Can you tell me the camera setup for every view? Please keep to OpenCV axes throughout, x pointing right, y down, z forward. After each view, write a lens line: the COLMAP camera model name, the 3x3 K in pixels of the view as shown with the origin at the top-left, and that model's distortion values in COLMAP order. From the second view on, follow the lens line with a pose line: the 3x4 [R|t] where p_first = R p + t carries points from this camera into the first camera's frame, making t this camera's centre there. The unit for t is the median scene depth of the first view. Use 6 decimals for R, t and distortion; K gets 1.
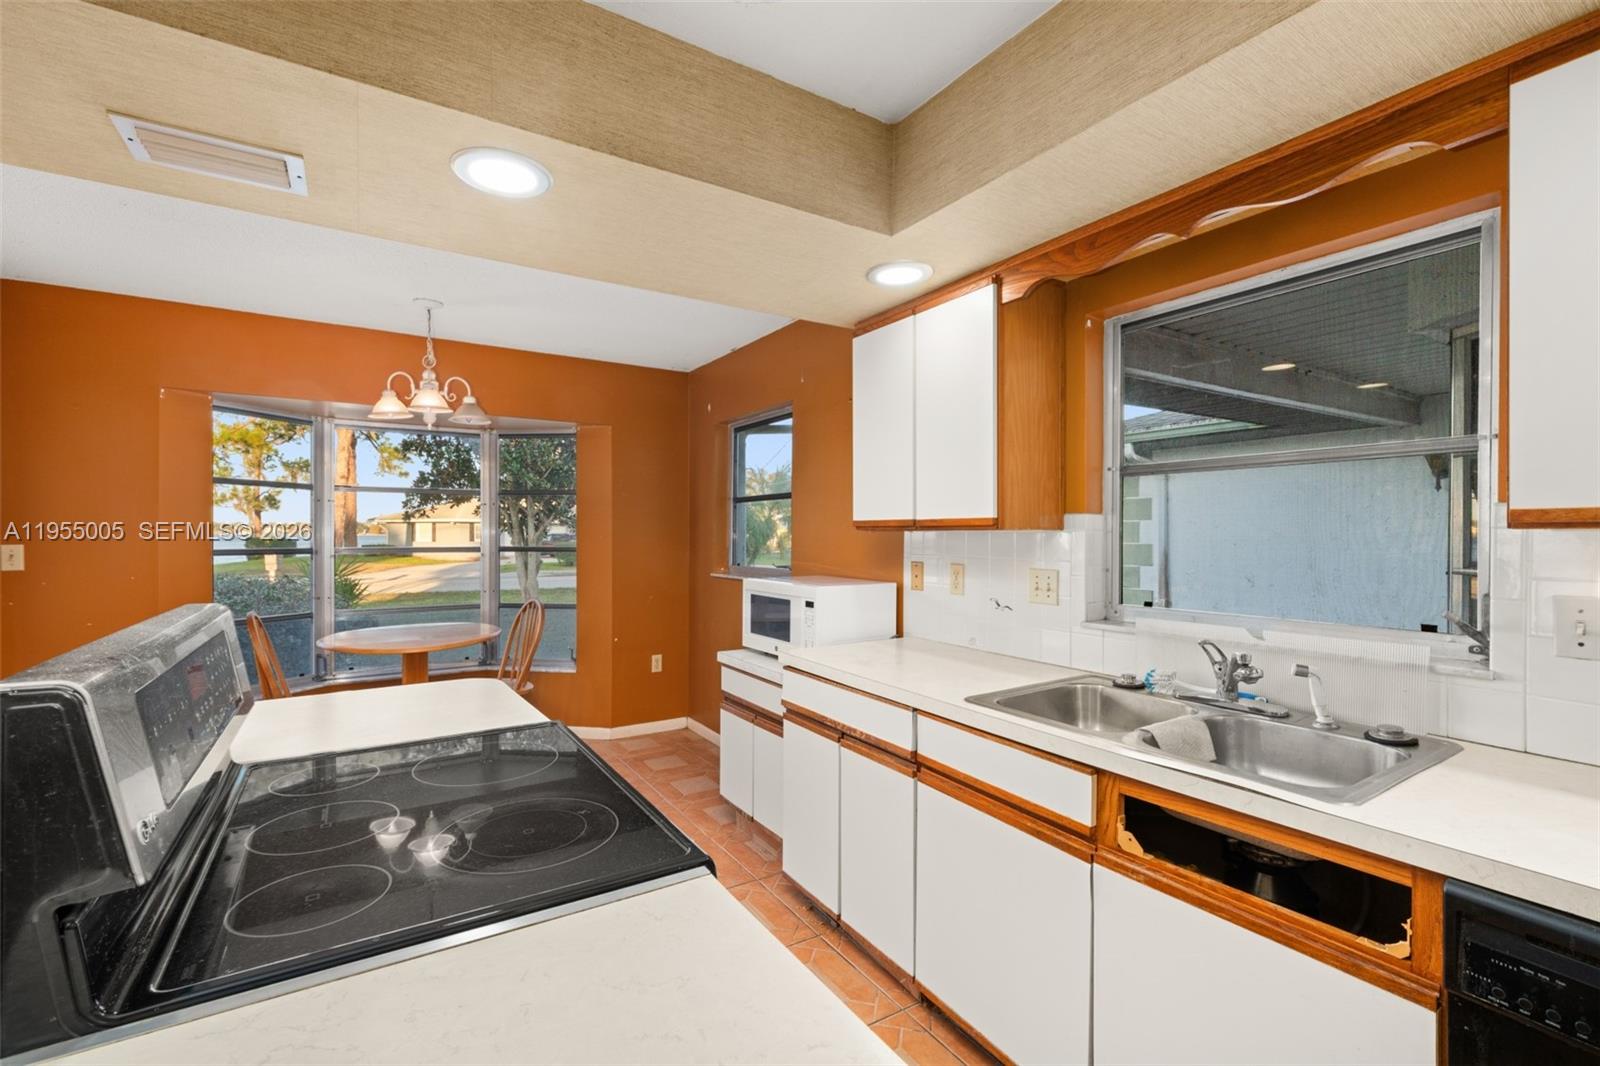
lens RADIAL K [[691.2, 0, 782.5], [0, 691.2, 532.3], [0, 0, 1]] dist [0.001827, 0.000893]
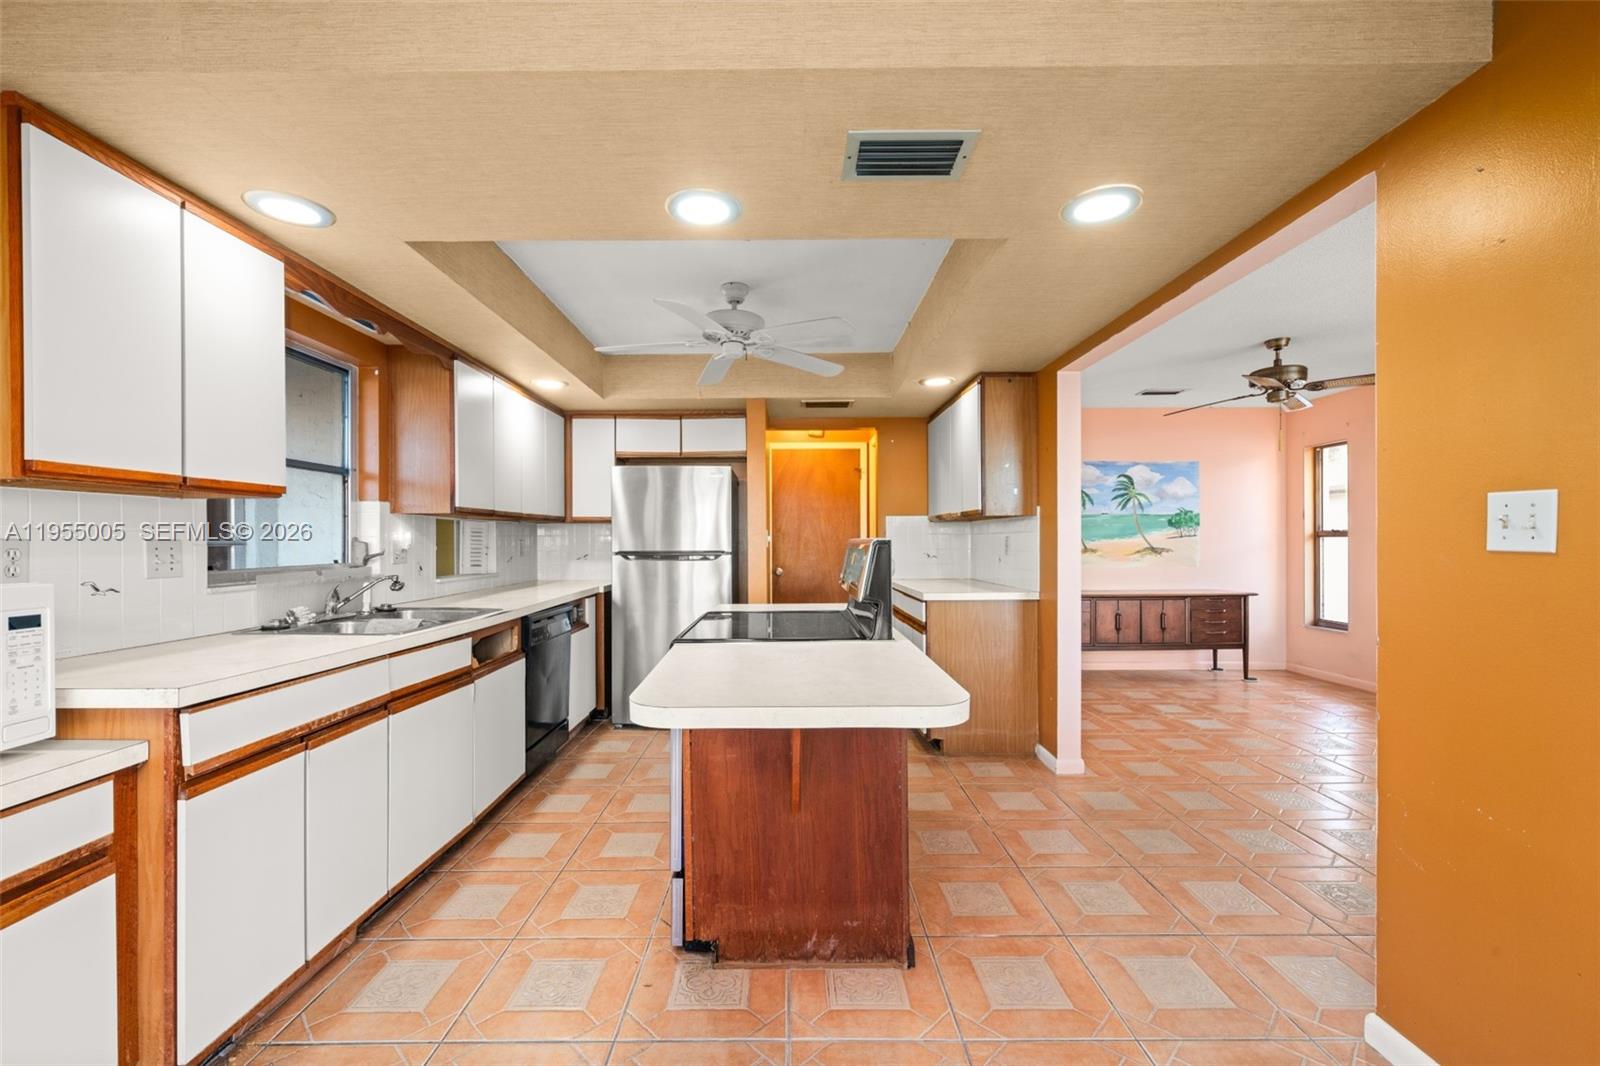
lens RADIAL K [[661.7, 0, 792.3], [0, 661.7, 540.7], [0, 0, 1]] dist [0.002945, 0.000267]
pose [[-0.855729, 0.002018, 0.517420, -0.943967], [0.001906, 0.999998, -0.000749, 0.067223], [-0.517420, 0.000345, -0.855732, 1.581762]]
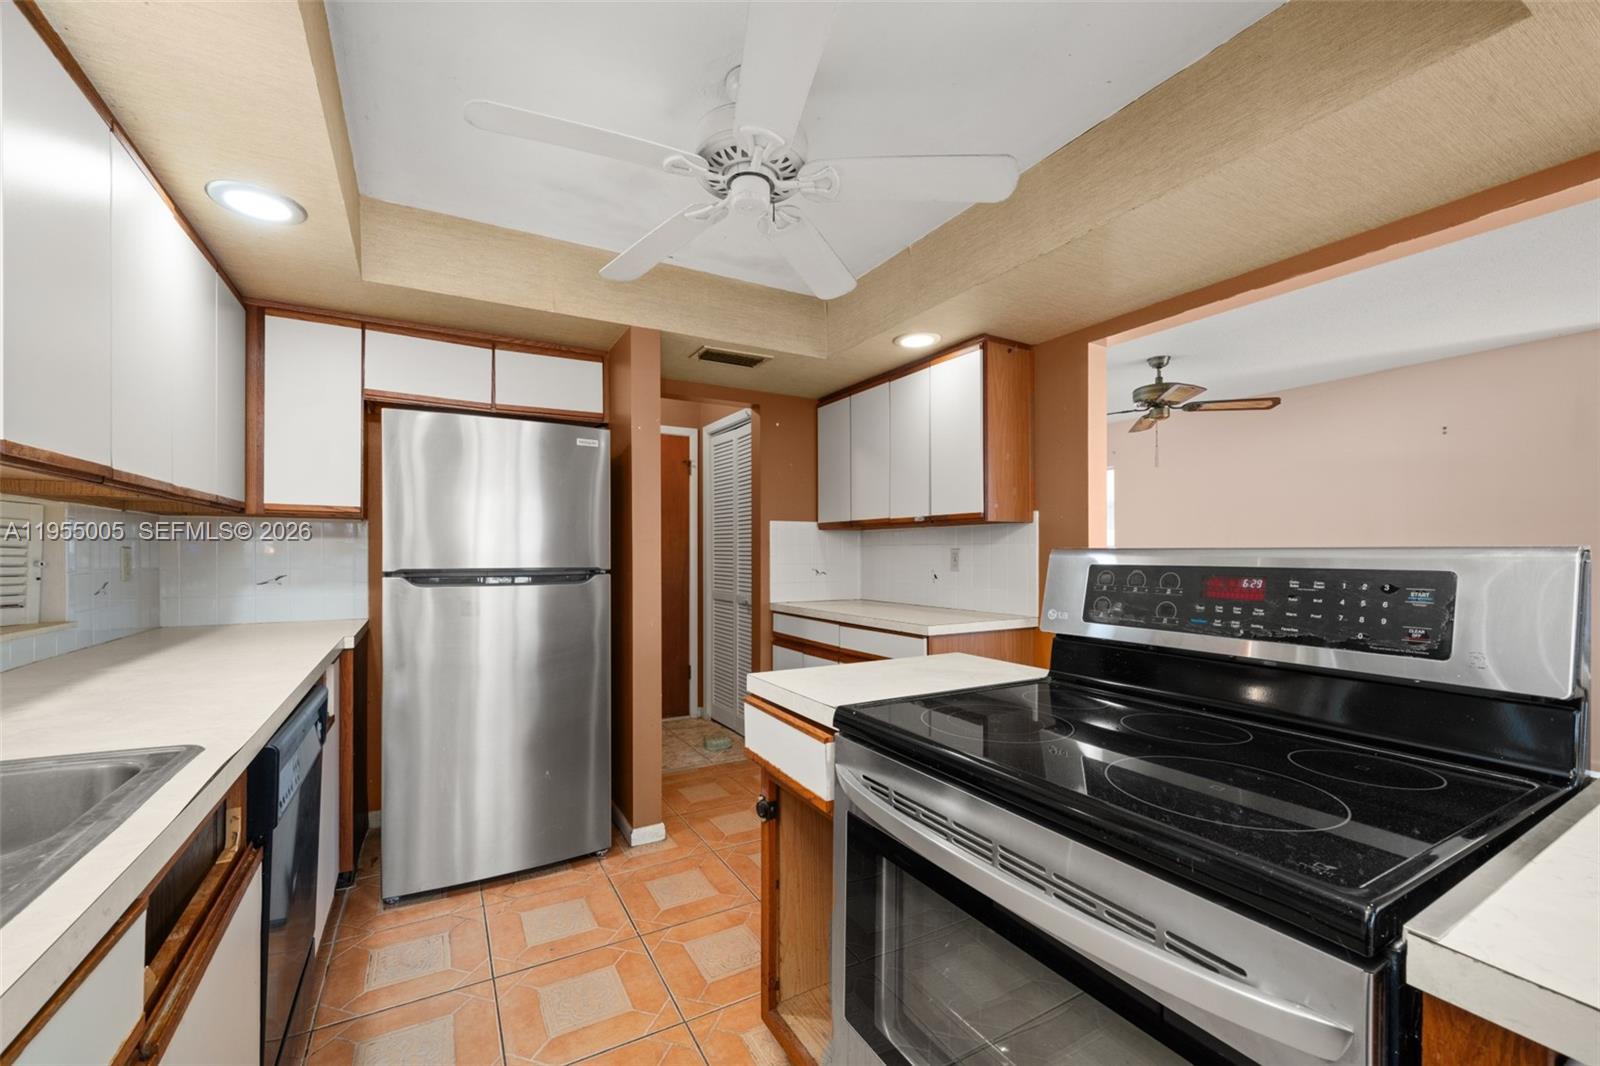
lens RADIAL K [[661.7, 0, 822.4], [0, 661.7, 556.6], [0, 0, 1]] dist [0.002945, 0.000267]
pose [[-0.998802, -0.004672, 0.048714, -0.121260], [-0.004463, 0.999980, 0.004393, 0.067593], [-0.048734, 0.004170, -0.998803, 1.133656]]
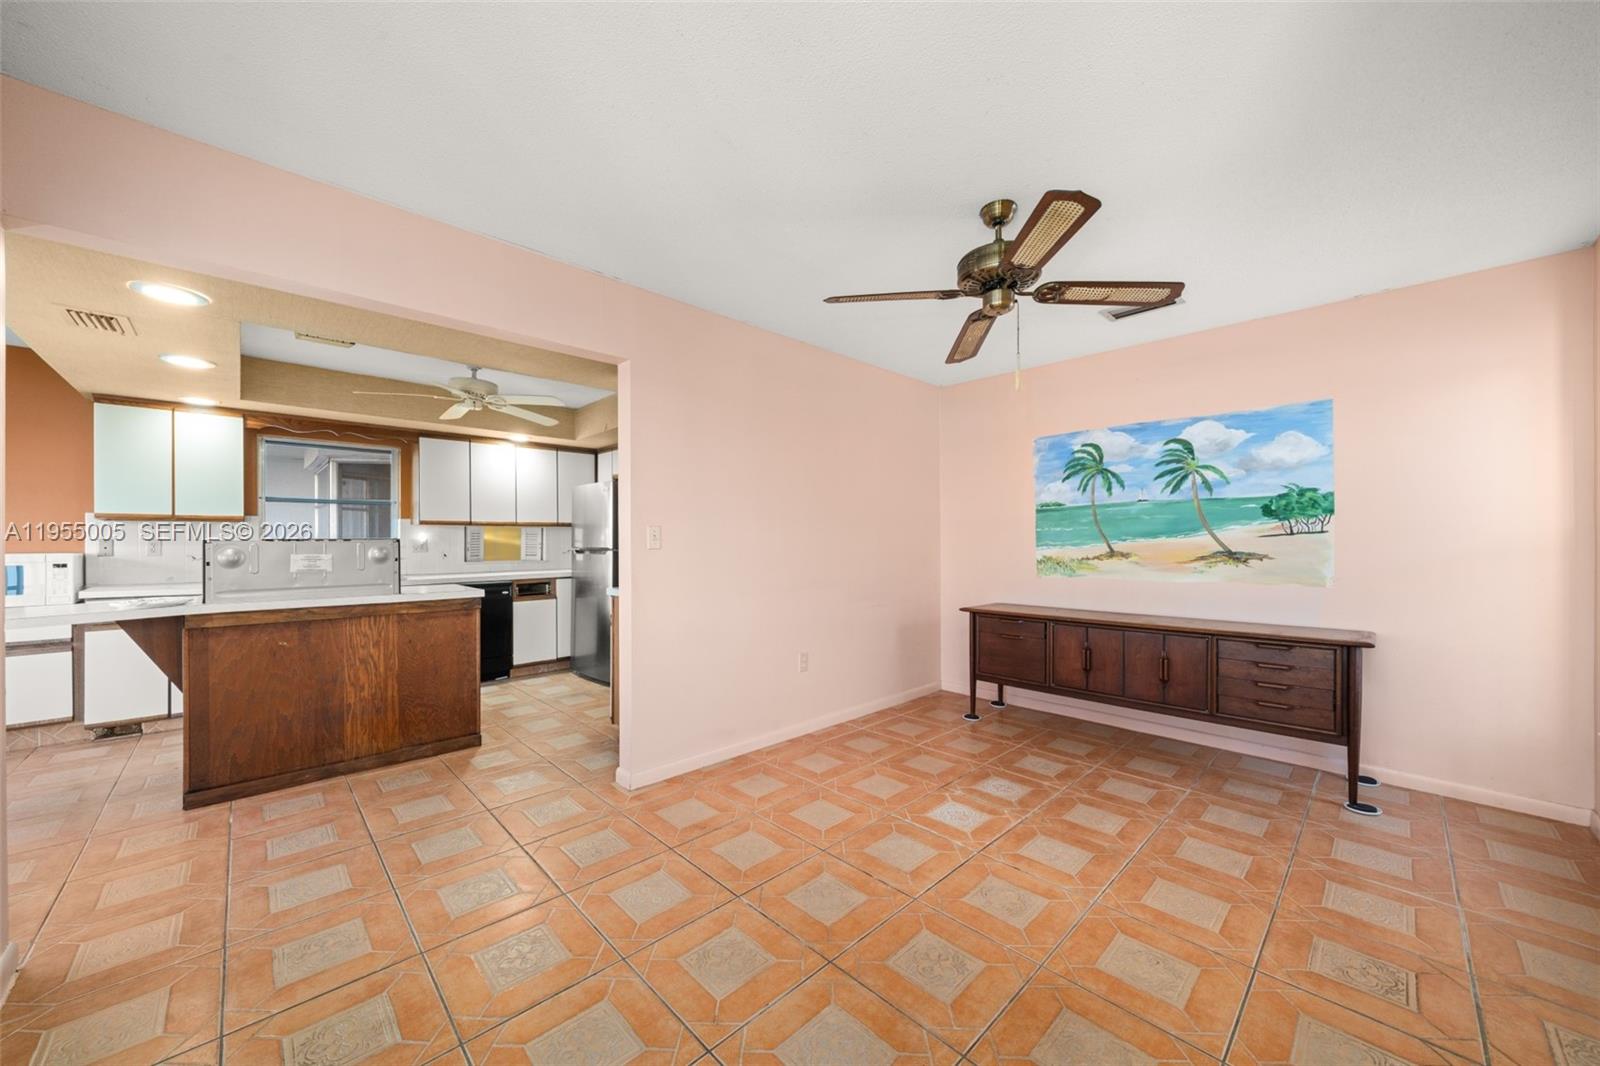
lens RADIAL K [[587.8, 0, 800.4], [0, 587.8, 537.7], [0, 0, 1]] dist [-0.002421, -0.000090]
pose [[-0.210052, 0.002325, 0.977687, -2.242880], [0.000062, 0.999997, -0.002364, 0.062562], [-0.977690, -0.000436, -0.210051, -0.487737]]
